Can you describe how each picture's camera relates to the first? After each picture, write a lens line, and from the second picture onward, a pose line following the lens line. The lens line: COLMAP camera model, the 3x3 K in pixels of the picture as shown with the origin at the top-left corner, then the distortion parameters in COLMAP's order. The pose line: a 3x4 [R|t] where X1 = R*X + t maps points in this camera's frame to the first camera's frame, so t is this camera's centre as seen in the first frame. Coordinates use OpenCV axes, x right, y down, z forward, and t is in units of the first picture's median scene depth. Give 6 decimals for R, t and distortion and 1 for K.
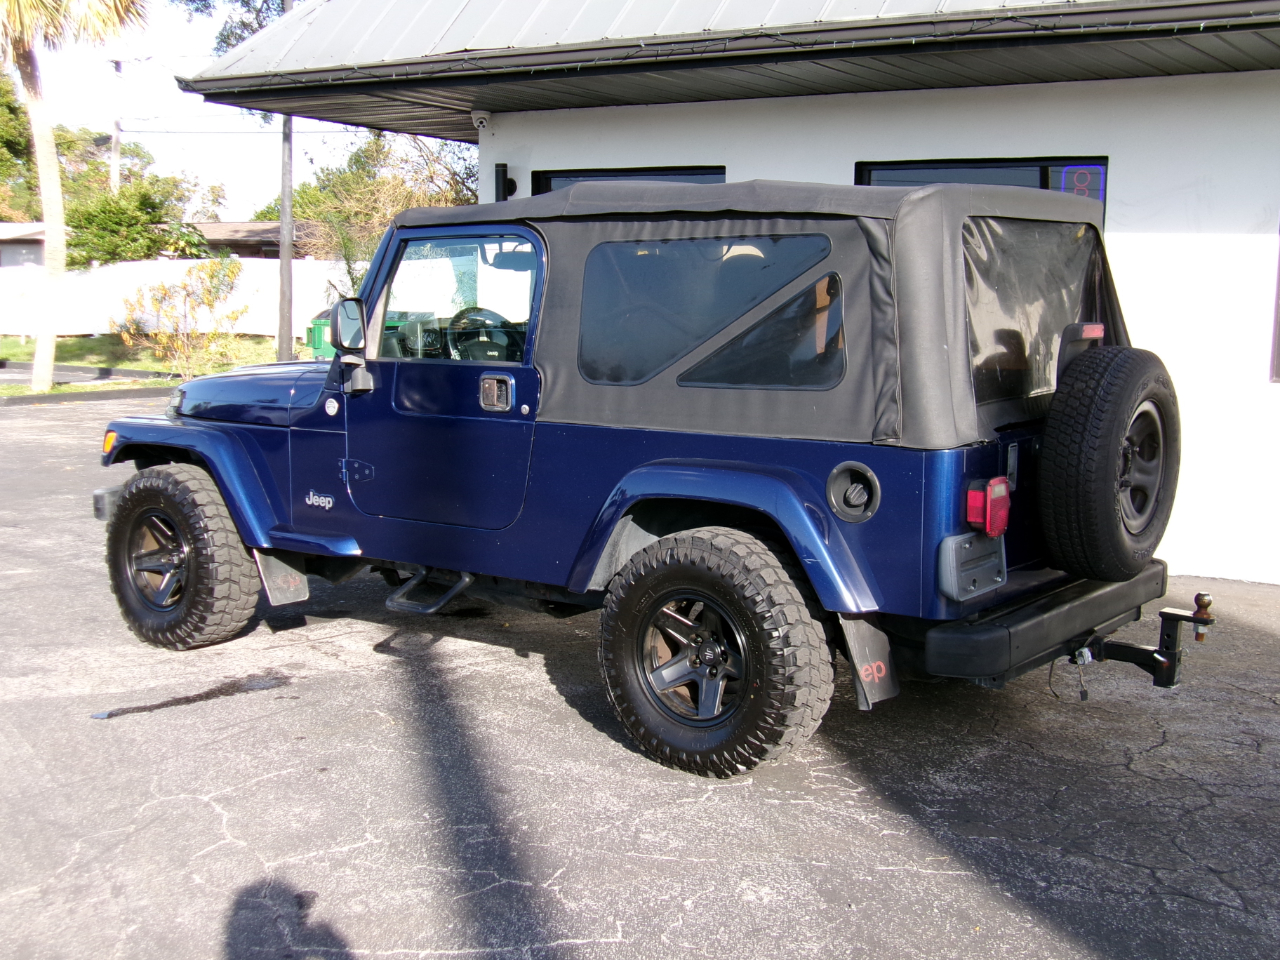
lens RADIAL K [[1560.7, 0, 651.8], [0, 1560.7, 492.0], [0, 0, 1]] dist [-0.008925, 0.000000]
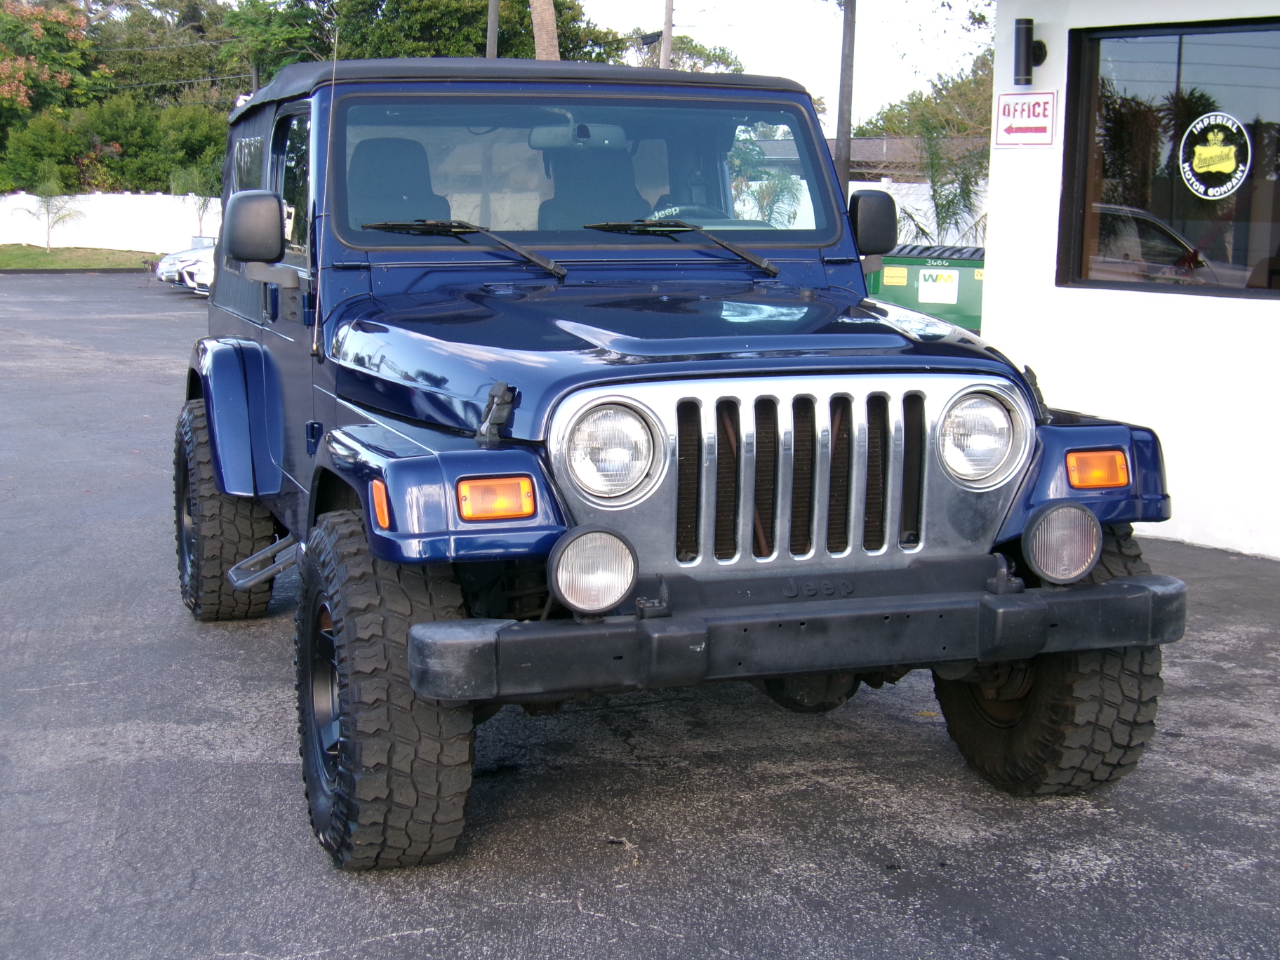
lens RADIAL K [[1965.5, 0, 651.8], [0, 1965.5, 486.9], [0, 0, 1]] dist [-0.118783, 0.000000]
pose [[0.937760, 0.053207, -0.343185, 0.102166], [-0.052416, 0.998558, 0.011586, -0.011933], [0.343307, 0.007124, 0.939196, 0.269425]]
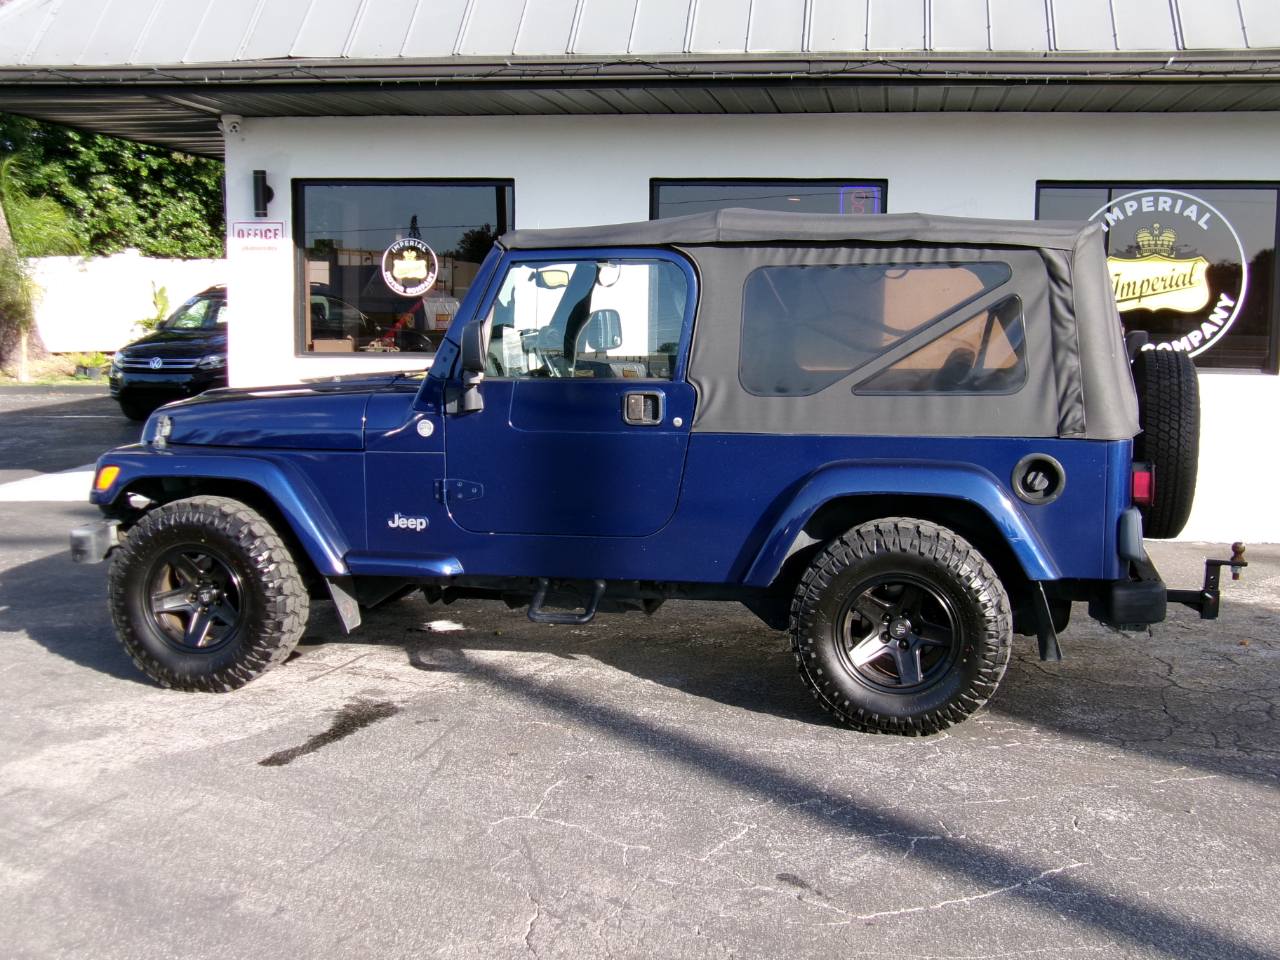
lens RADIAL K [[1560.7, 0, 649.4], [0, 1560.7, 493.5], [0, 0, 1]] dist [-0.008925, 0.000000]
pose [[0.910835, -0.064048, 0.407771, -0.536790], [0.061404, 0.997921, 0.019584, -0.026054], [-0.408177, 0.007201, 0.912874, 0.031889]]
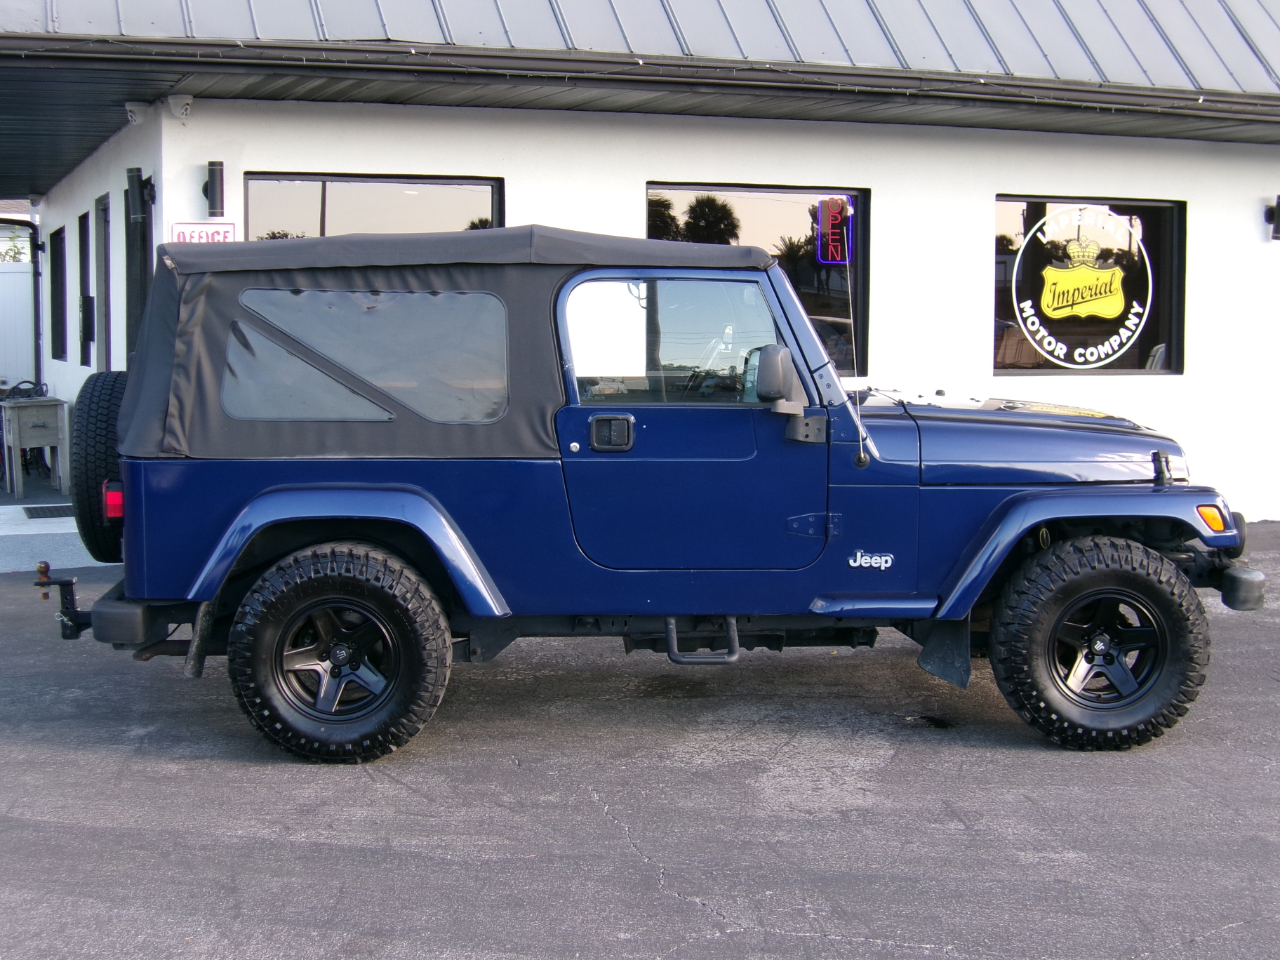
lens RADIAL K [[1965.5, 0, 619.8], [0, 1965.5, 508.7], [0, 0, 1]] dist [-0.118783, 0.000000]
pose [[0.602815, -0.102938, 0.791213, -1.498612], [0.109522, 0.992931, 0.045738, -0.101662], [-0.790328, 0.059084, 0.609828, 0.424230]]
